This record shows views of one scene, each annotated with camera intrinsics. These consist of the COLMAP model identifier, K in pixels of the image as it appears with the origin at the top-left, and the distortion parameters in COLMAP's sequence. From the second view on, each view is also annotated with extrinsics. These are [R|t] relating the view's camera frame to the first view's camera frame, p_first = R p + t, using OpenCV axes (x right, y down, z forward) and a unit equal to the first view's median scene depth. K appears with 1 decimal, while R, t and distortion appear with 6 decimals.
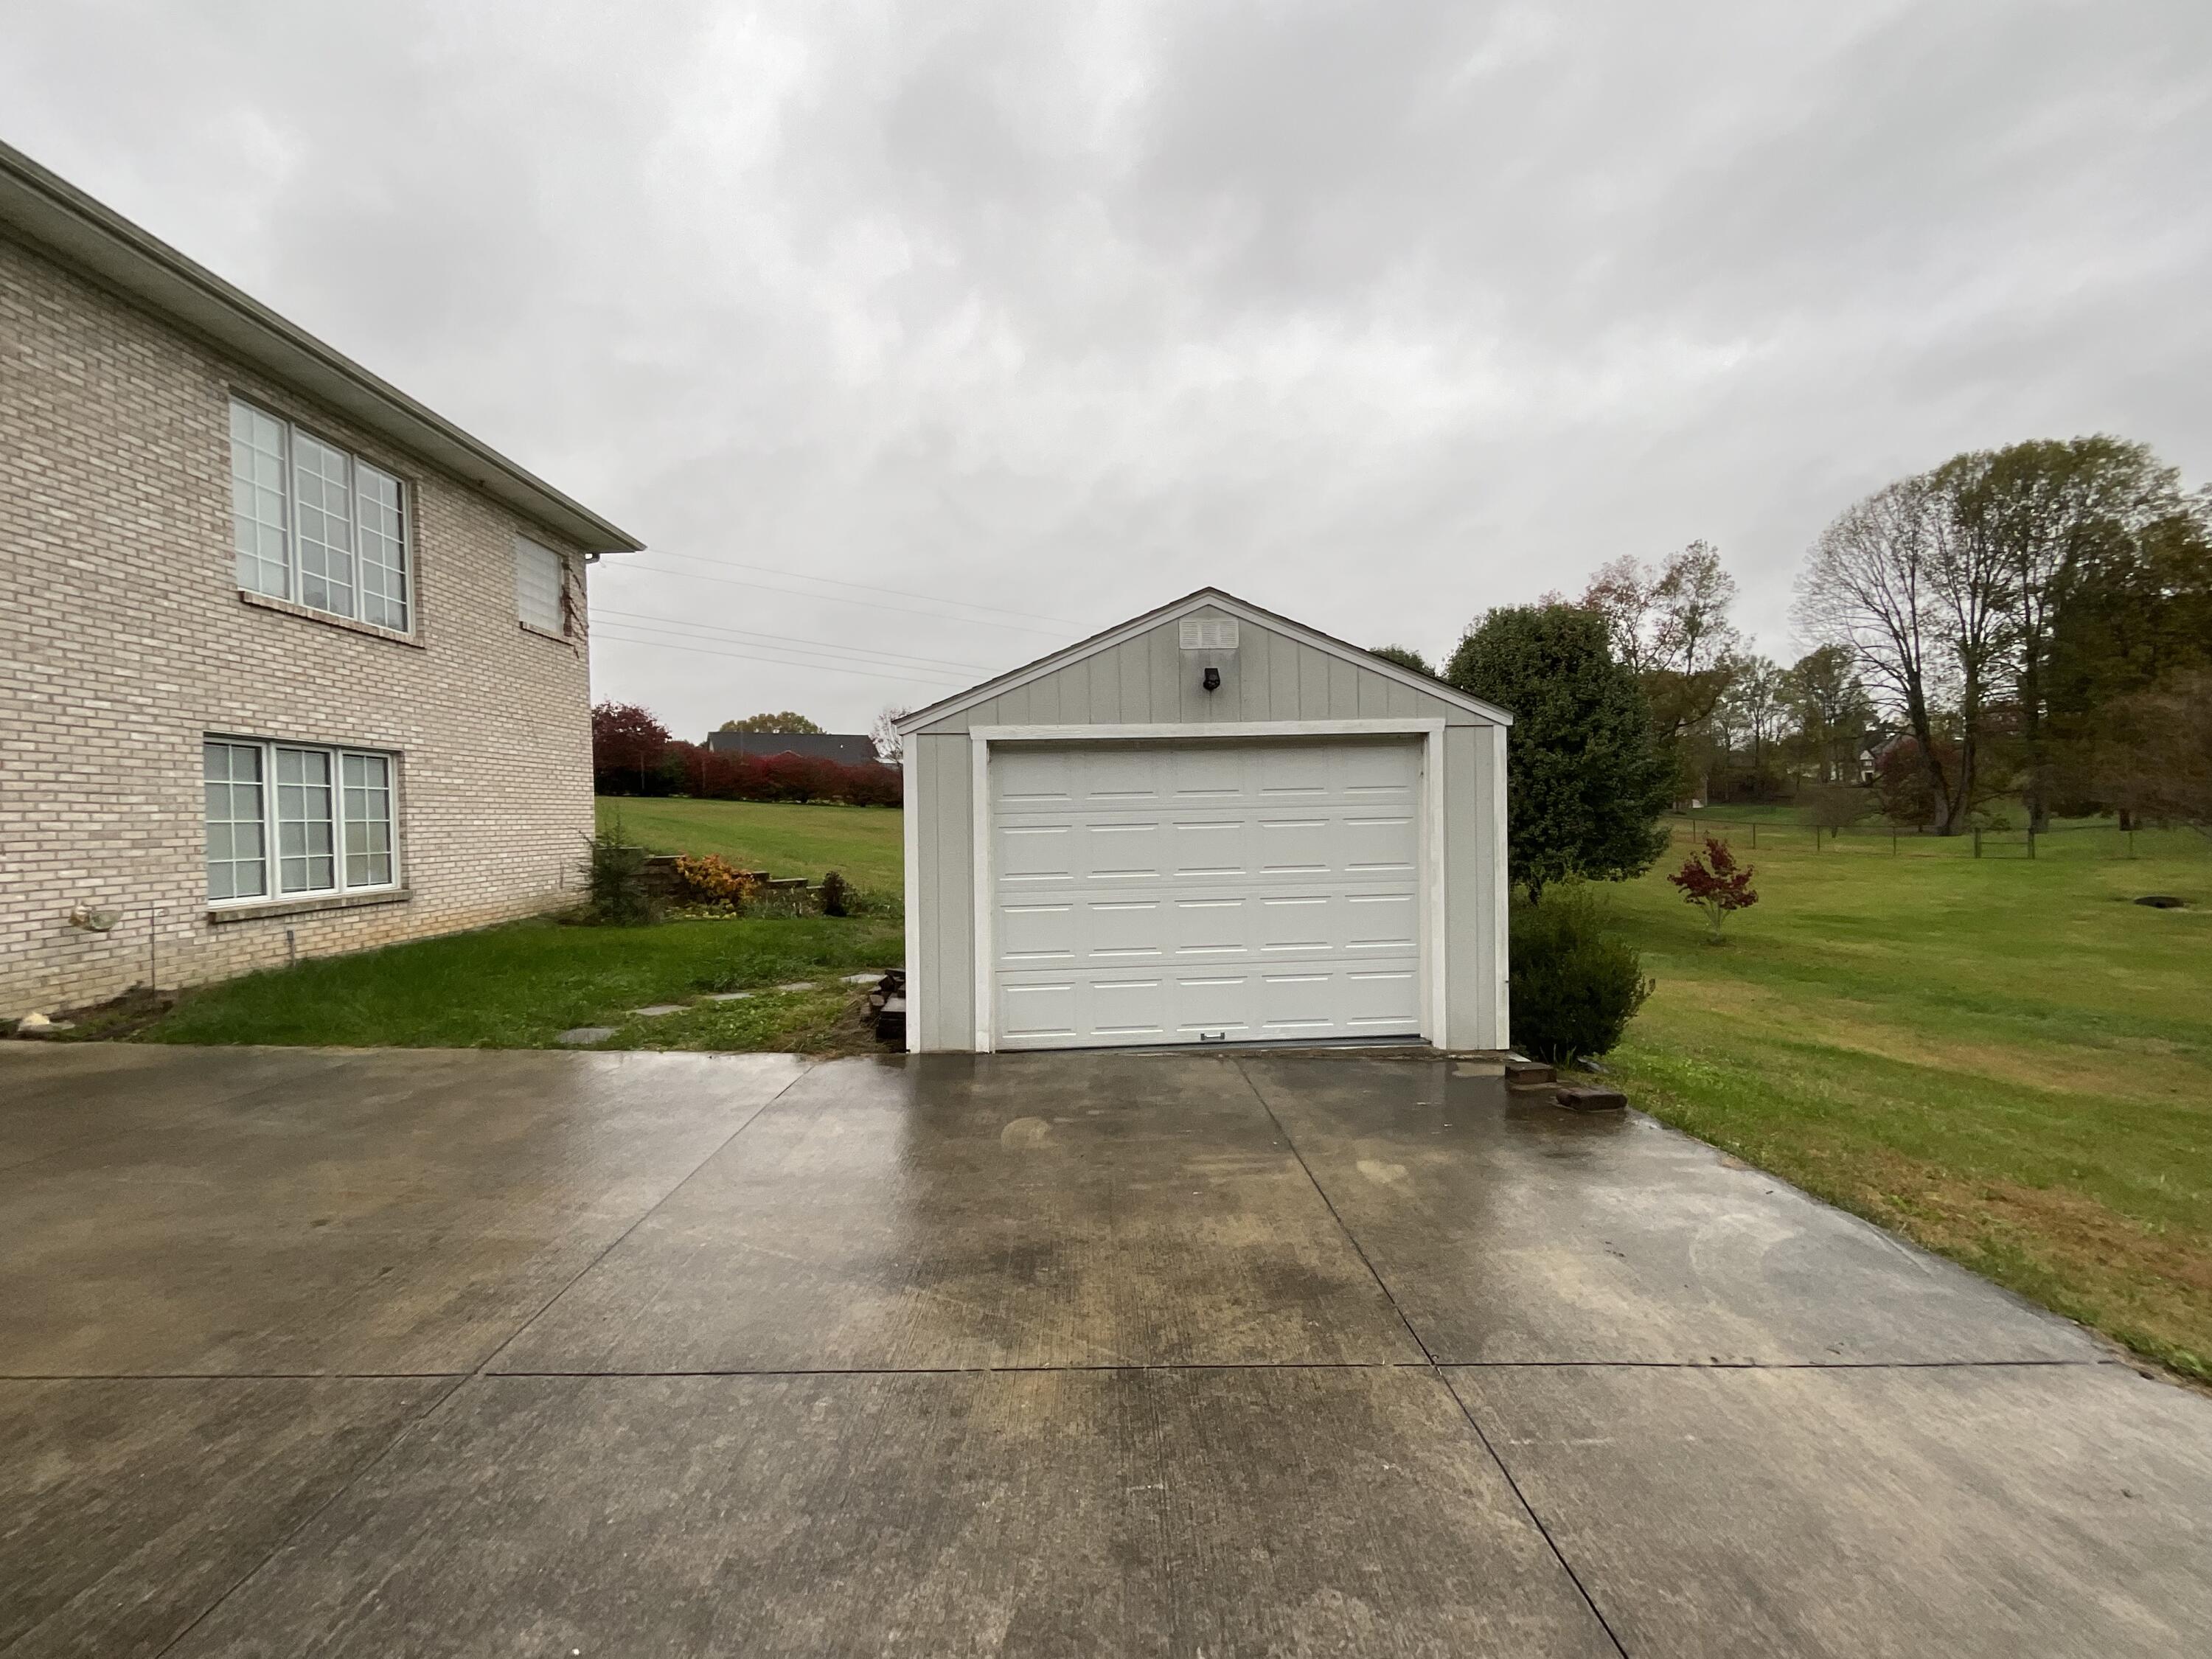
lens RADIAL K [[892.3, 0, 1106.0], [0, 892.3, 829.5], [0, 0, 1]] dist [0.000611, -0.003616]
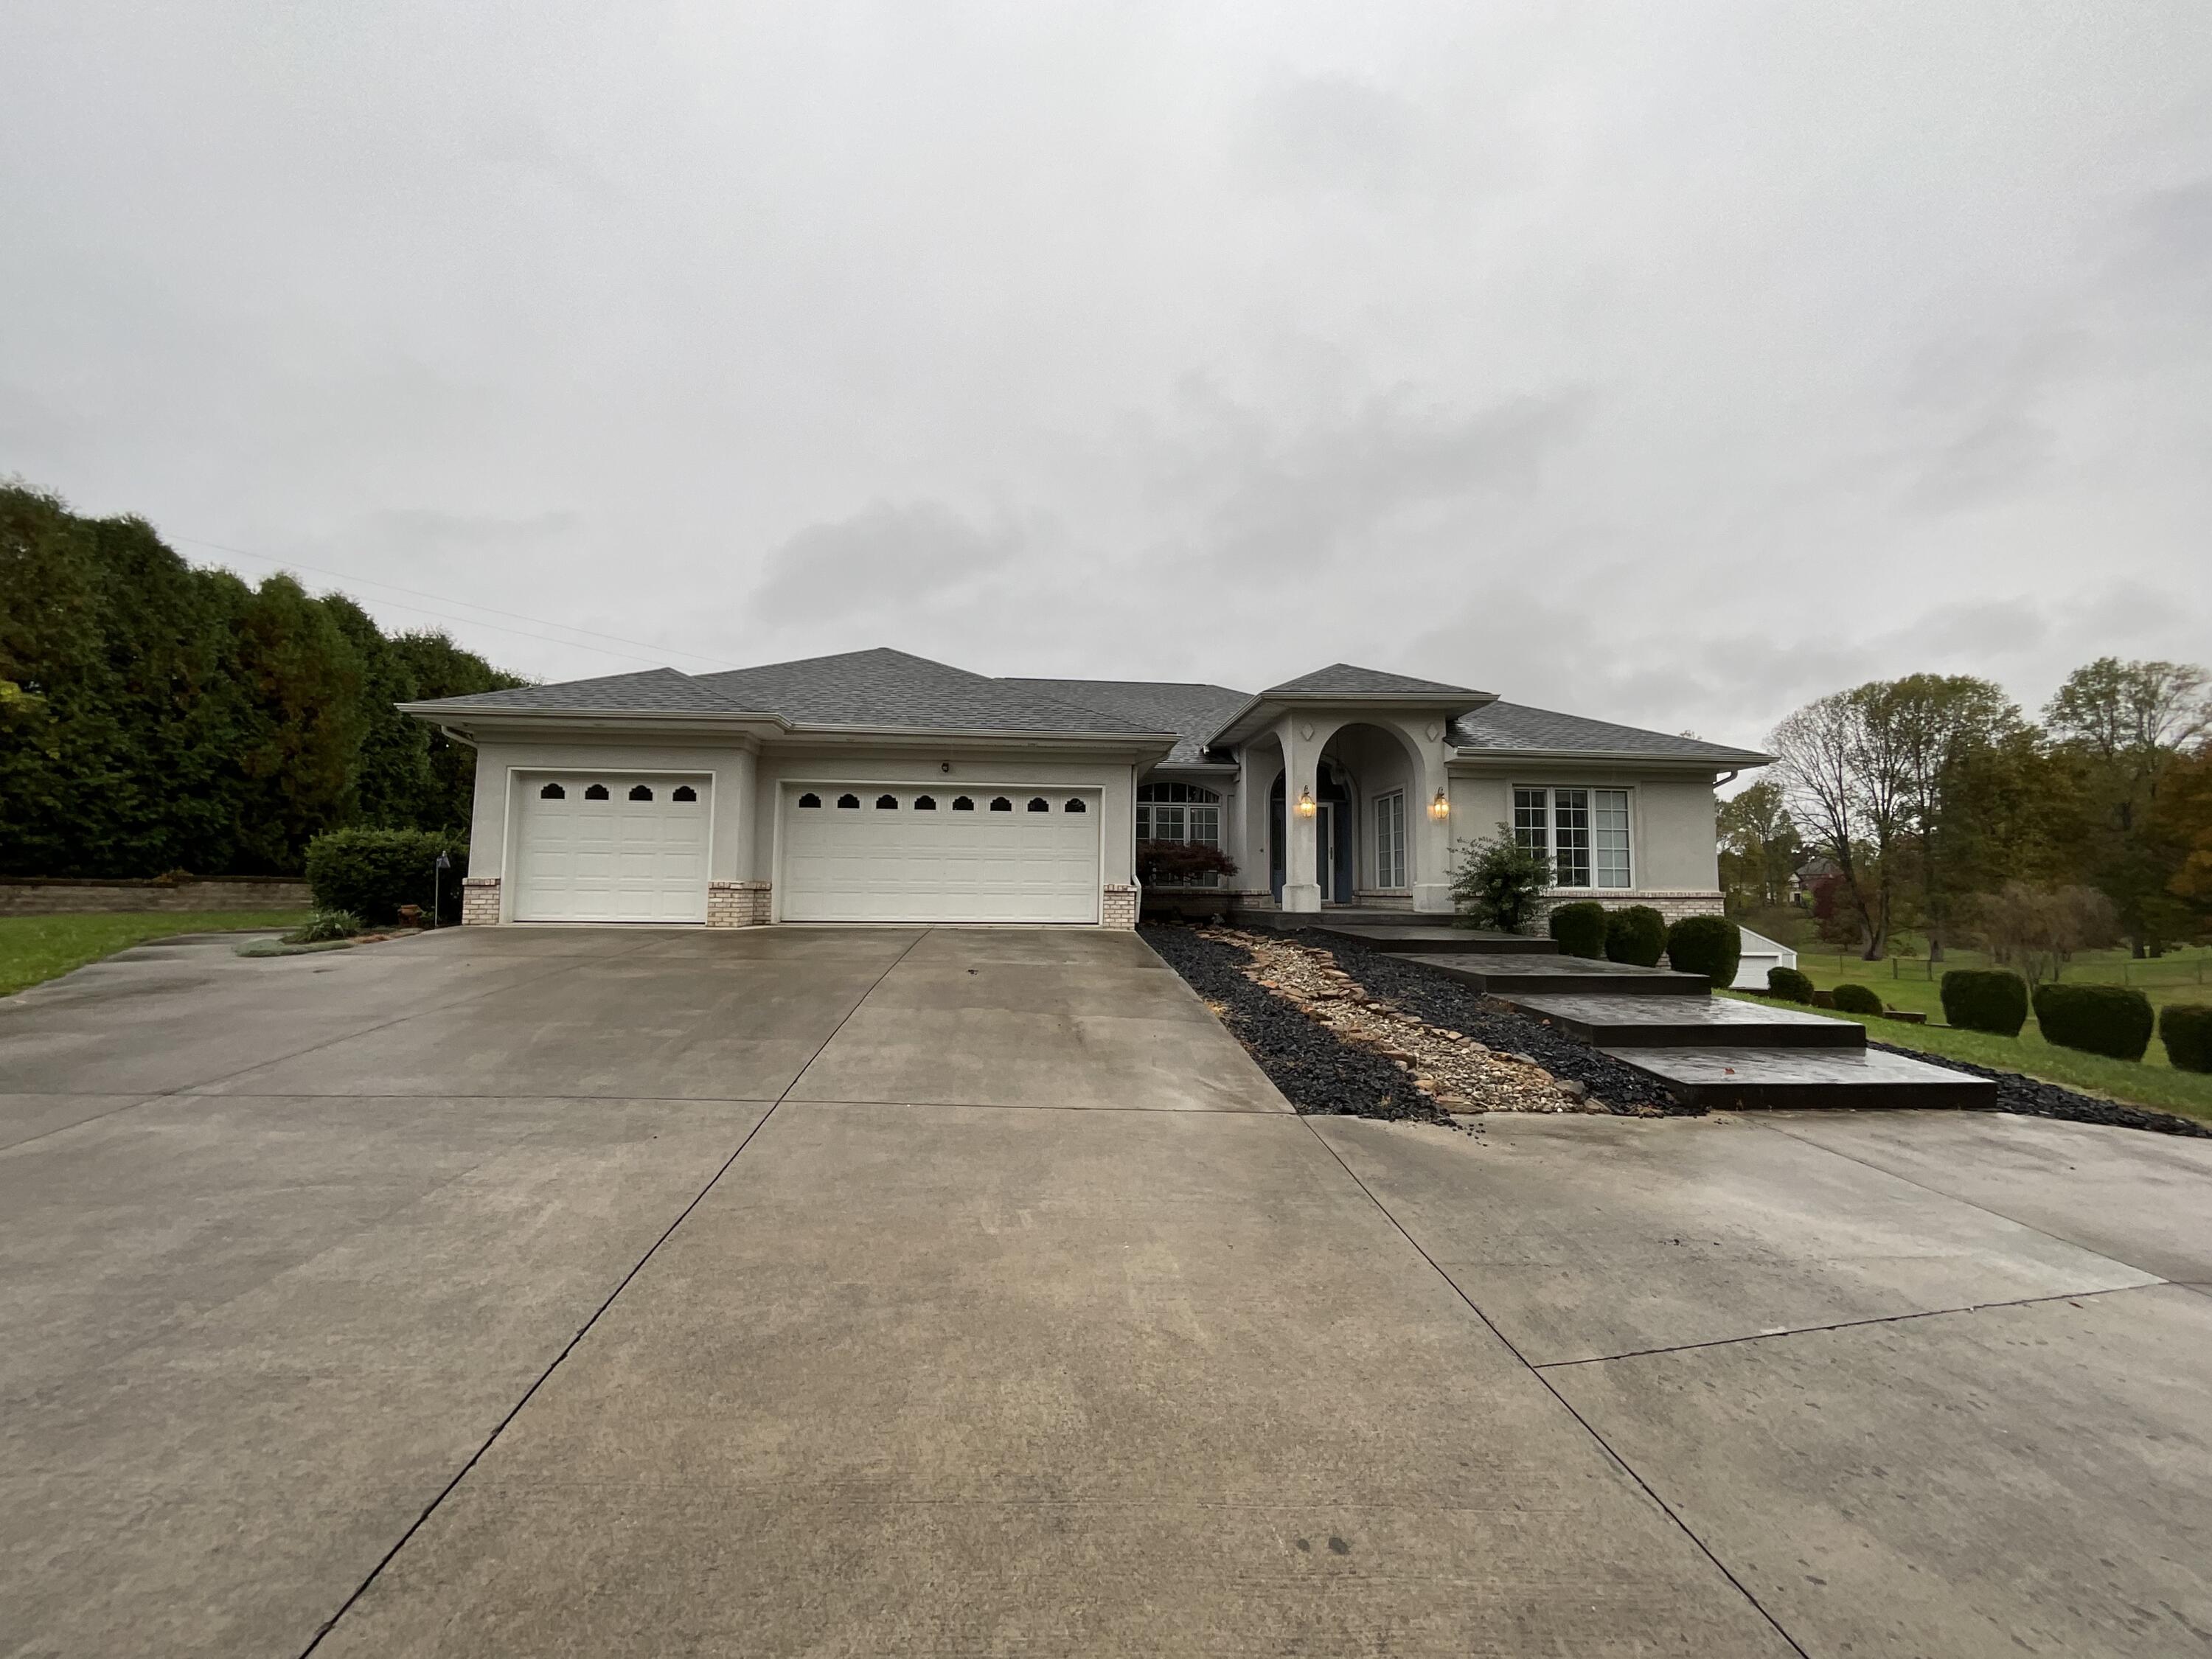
lens RADIAL K [[886.9, 0, 1106.0], [0, 886.9, 829.5], [0, 0, 1]] dist [0.001368, -0.000712]
pose [[0.997715, 0.043733, 0.051494, -0.280839], [-0.038945, 0.995128, -0.090574, -0.020157], [-0.055204, 0.088361, 0.994558, -0.281115]]
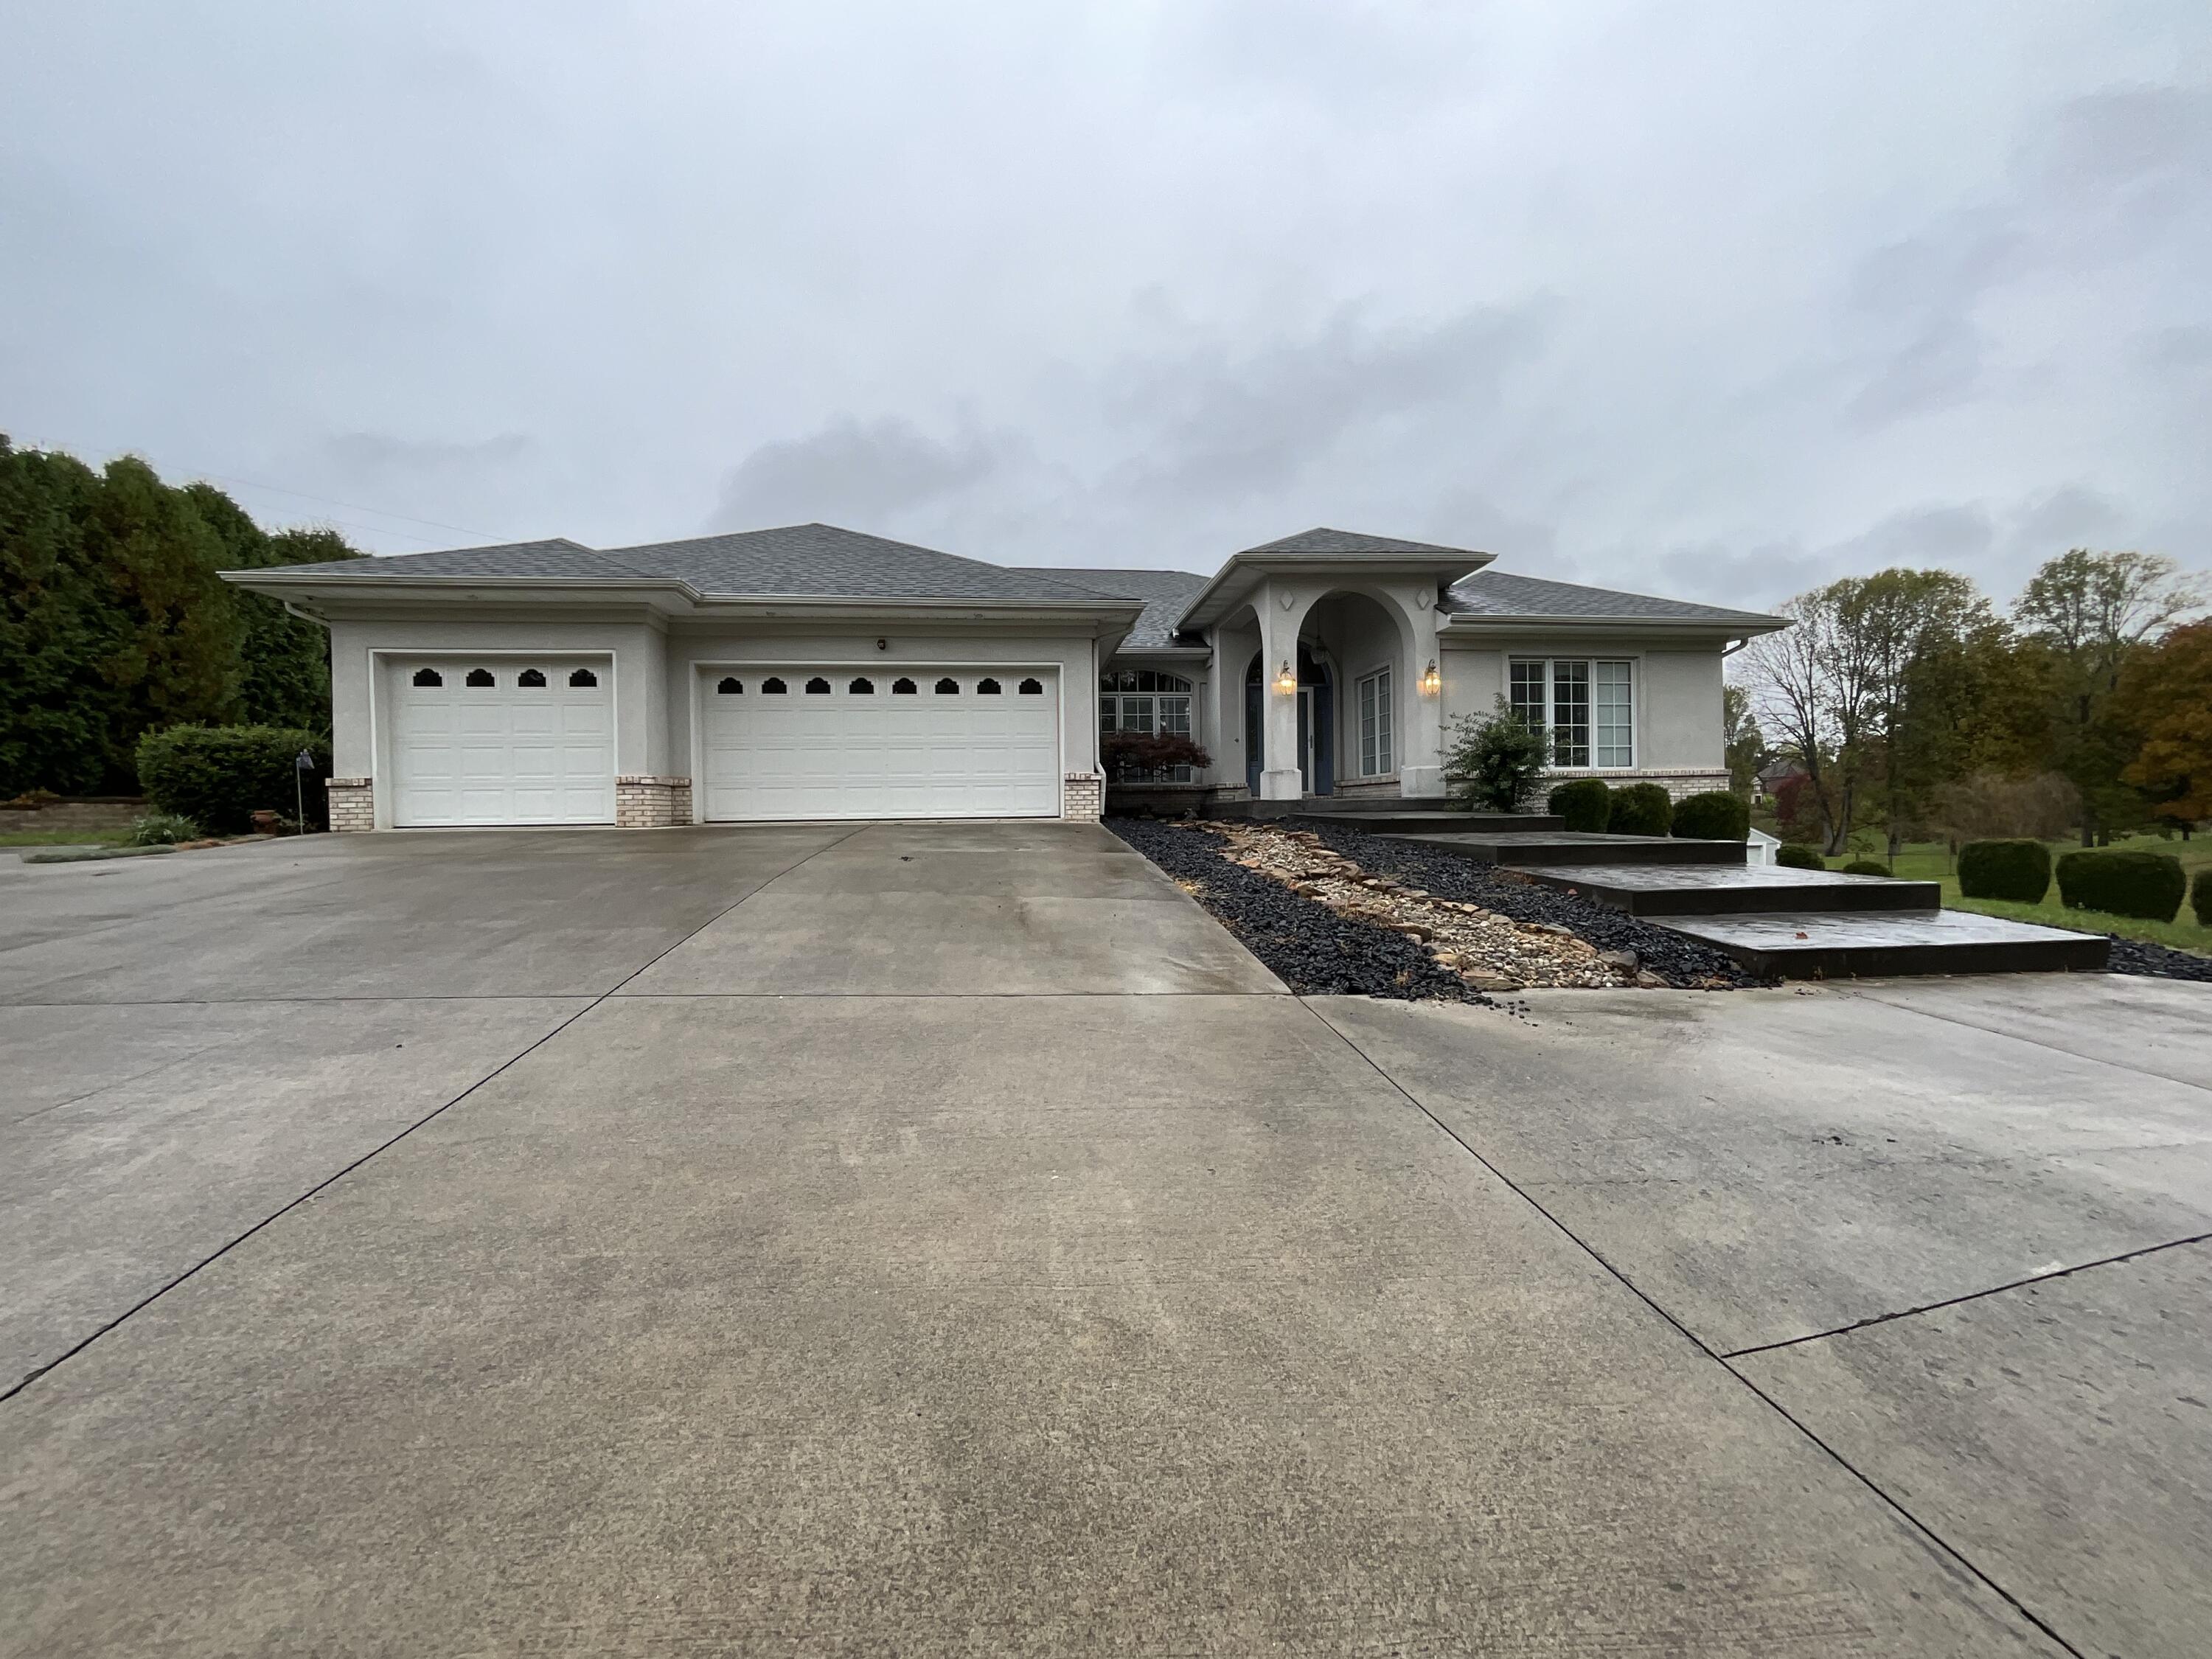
lens RADIAL K [[886.9, 0, 1106.0], [0, 886.9, 829.5], [0, 0, 1]] dist [0.001368, -0.000712]
pose [[0.996356, 0.014142, 0.084115, -0.276802], [-0.014032, 0.999900, -0.001899, -0.013684], [-0.084133, 0.000712, 0.996454, -0.260712]]
